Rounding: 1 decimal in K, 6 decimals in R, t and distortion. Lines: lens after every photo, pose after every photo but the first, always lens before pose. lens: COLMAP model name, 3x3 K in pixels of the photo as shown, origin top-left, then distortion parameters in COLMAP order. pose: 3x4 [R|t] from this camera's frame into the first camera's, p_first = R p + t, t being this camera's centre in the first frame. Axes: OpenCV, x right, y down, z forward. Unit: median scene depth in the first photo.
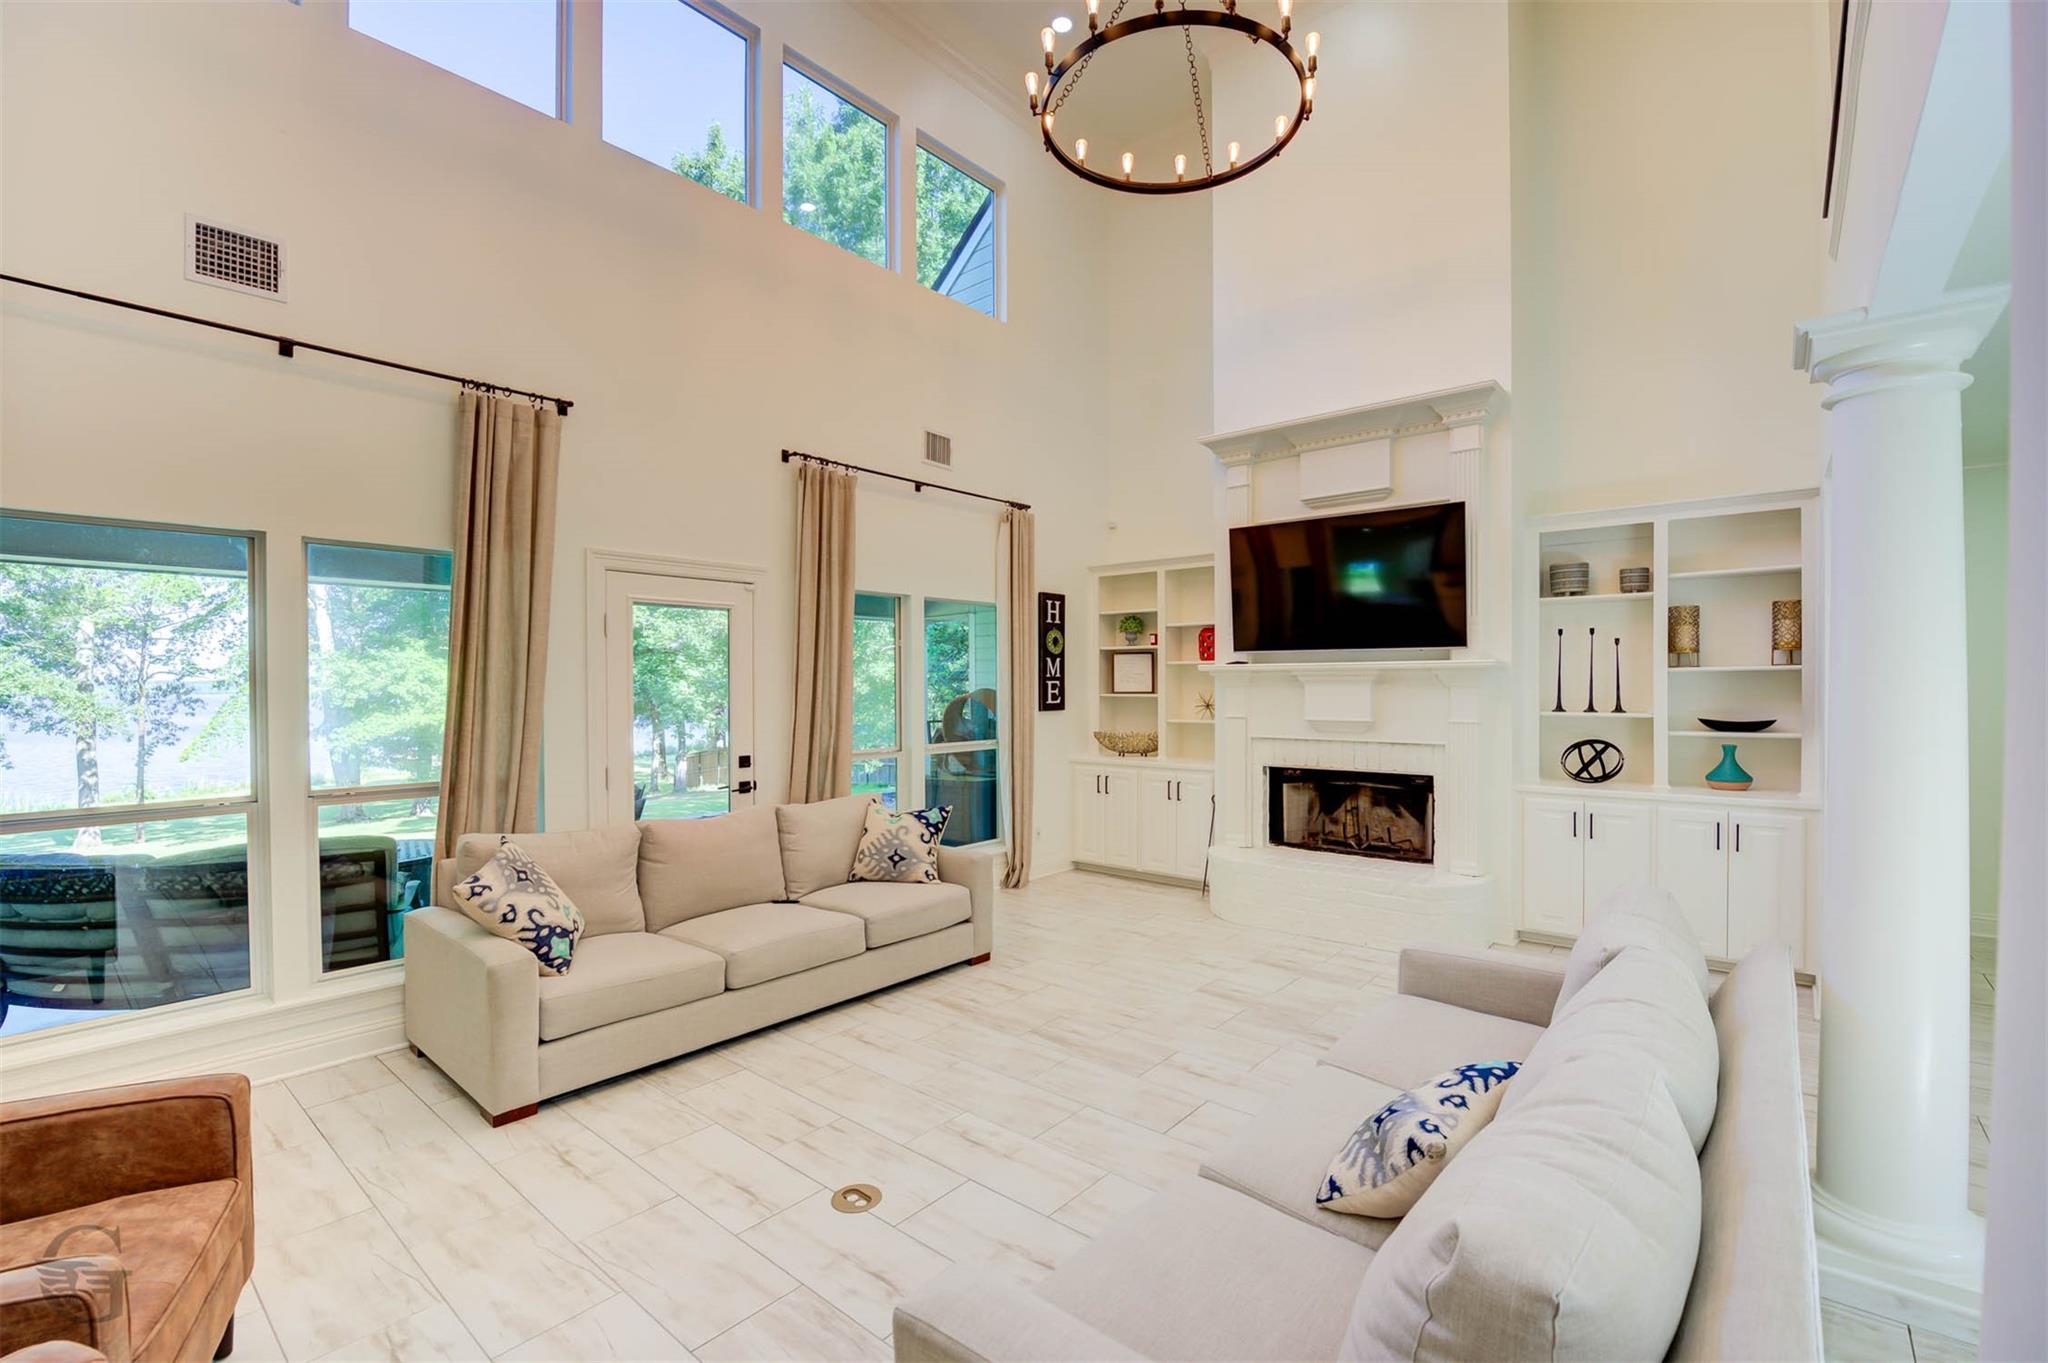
lens RADIAL K [[886.9, 0, 1019.4], [0, 886.9, 683.0], [0, 0, 1]] dist [-0.020244, -0.000175]
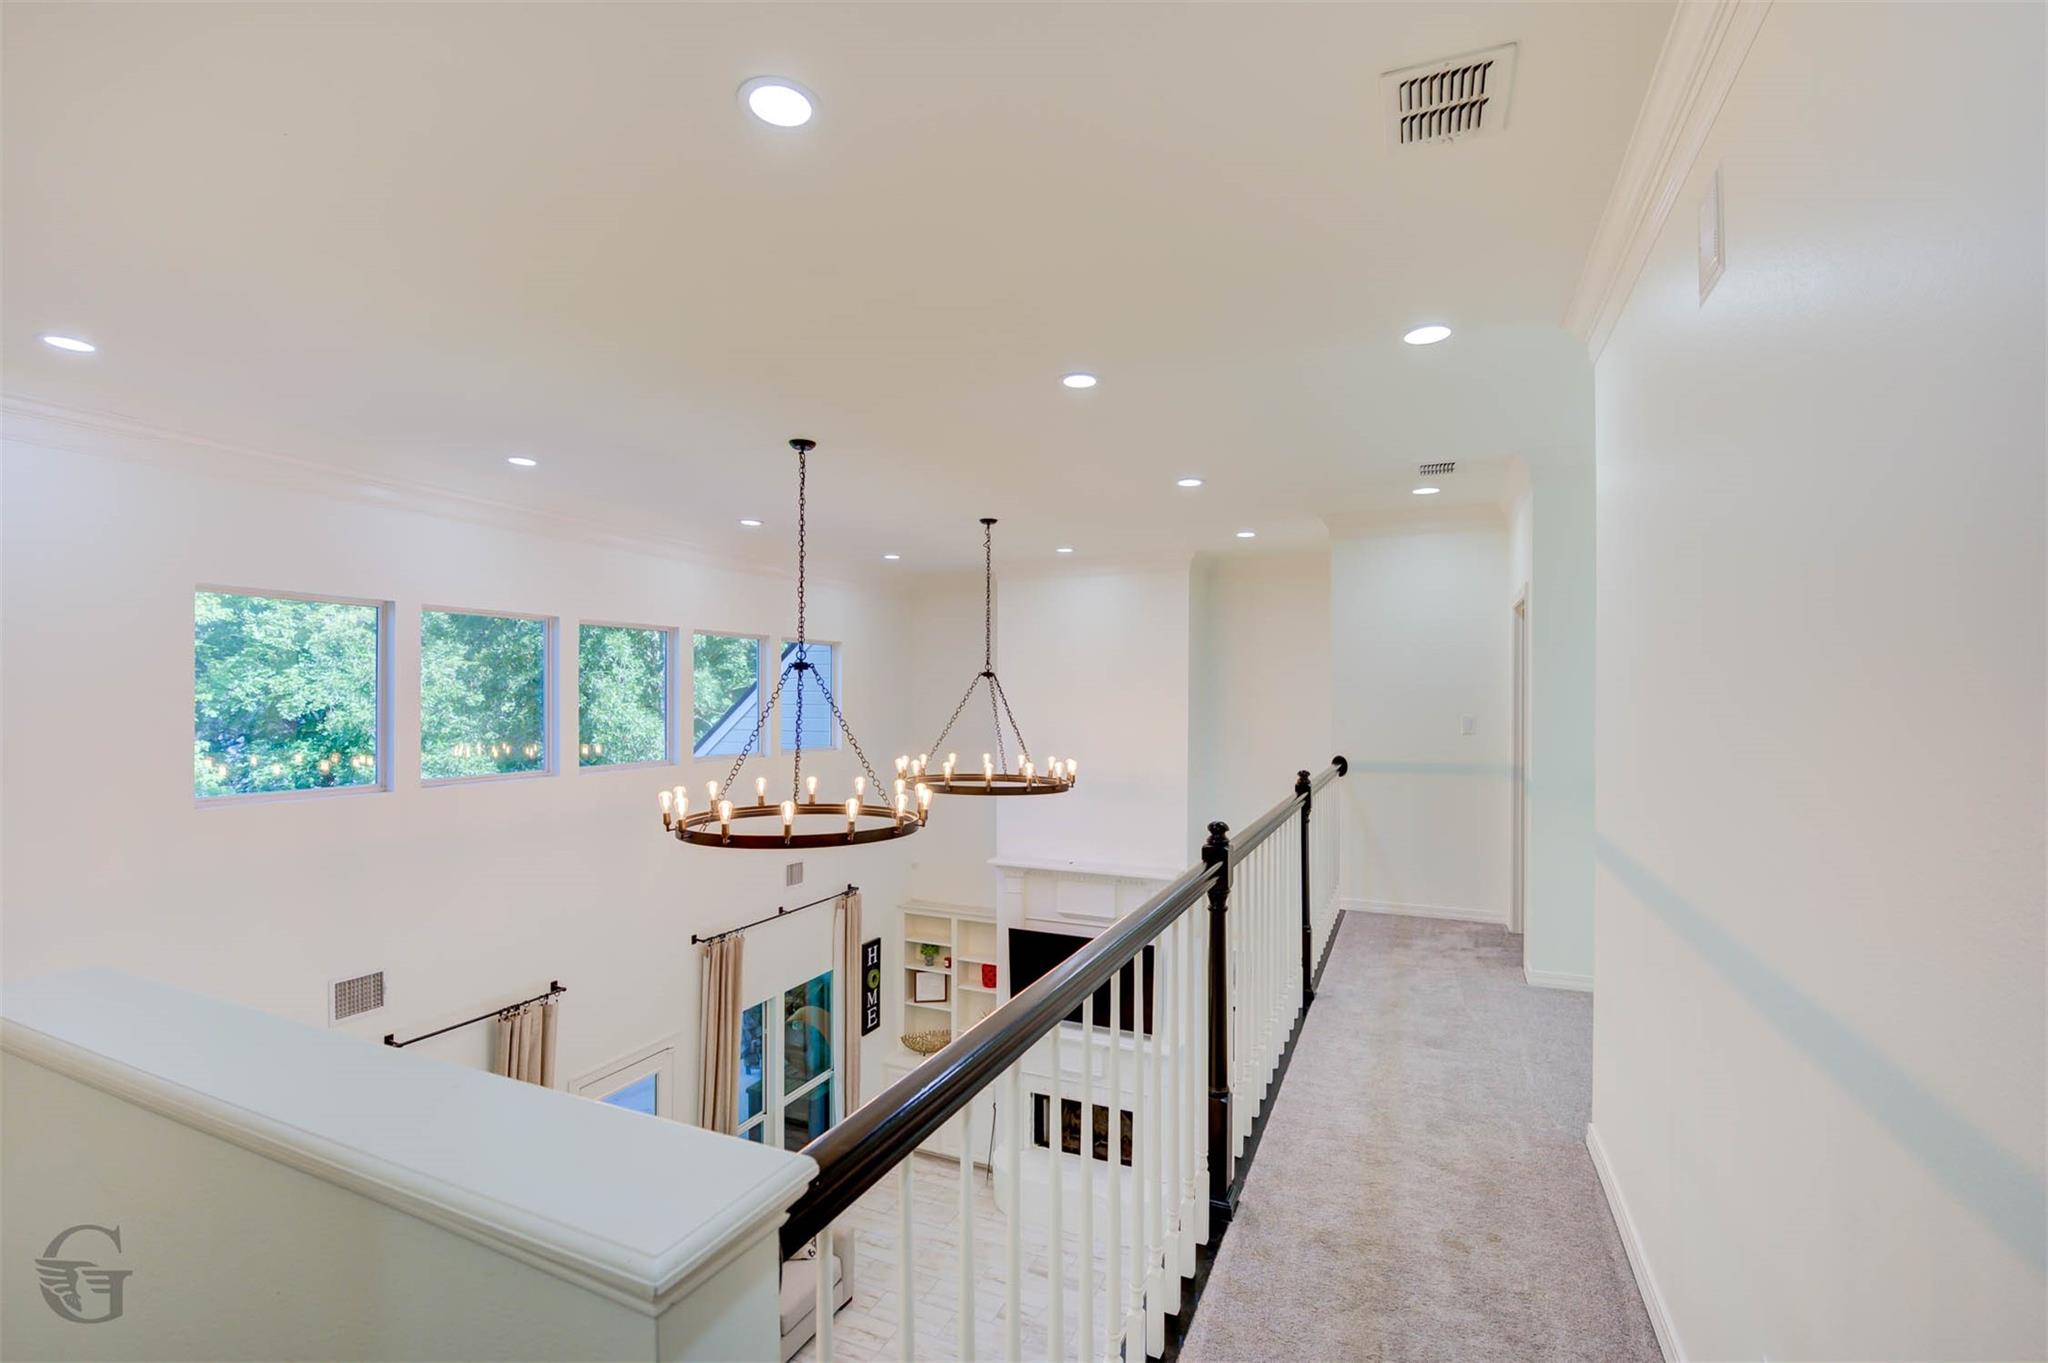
lens RADIAL K [[897.4, 0, 1025.8], [0, 897.4, 680.9], [0, 0, 1]] dist [-0.001828, -0.000122]
pose [[0.954131, 0.006043, 0.299327, -0.143650], [-0.000102, 0.999803, -0.019859, -0.457342], [-0.299388, 0.018917, 0.953944, -0.330127]]
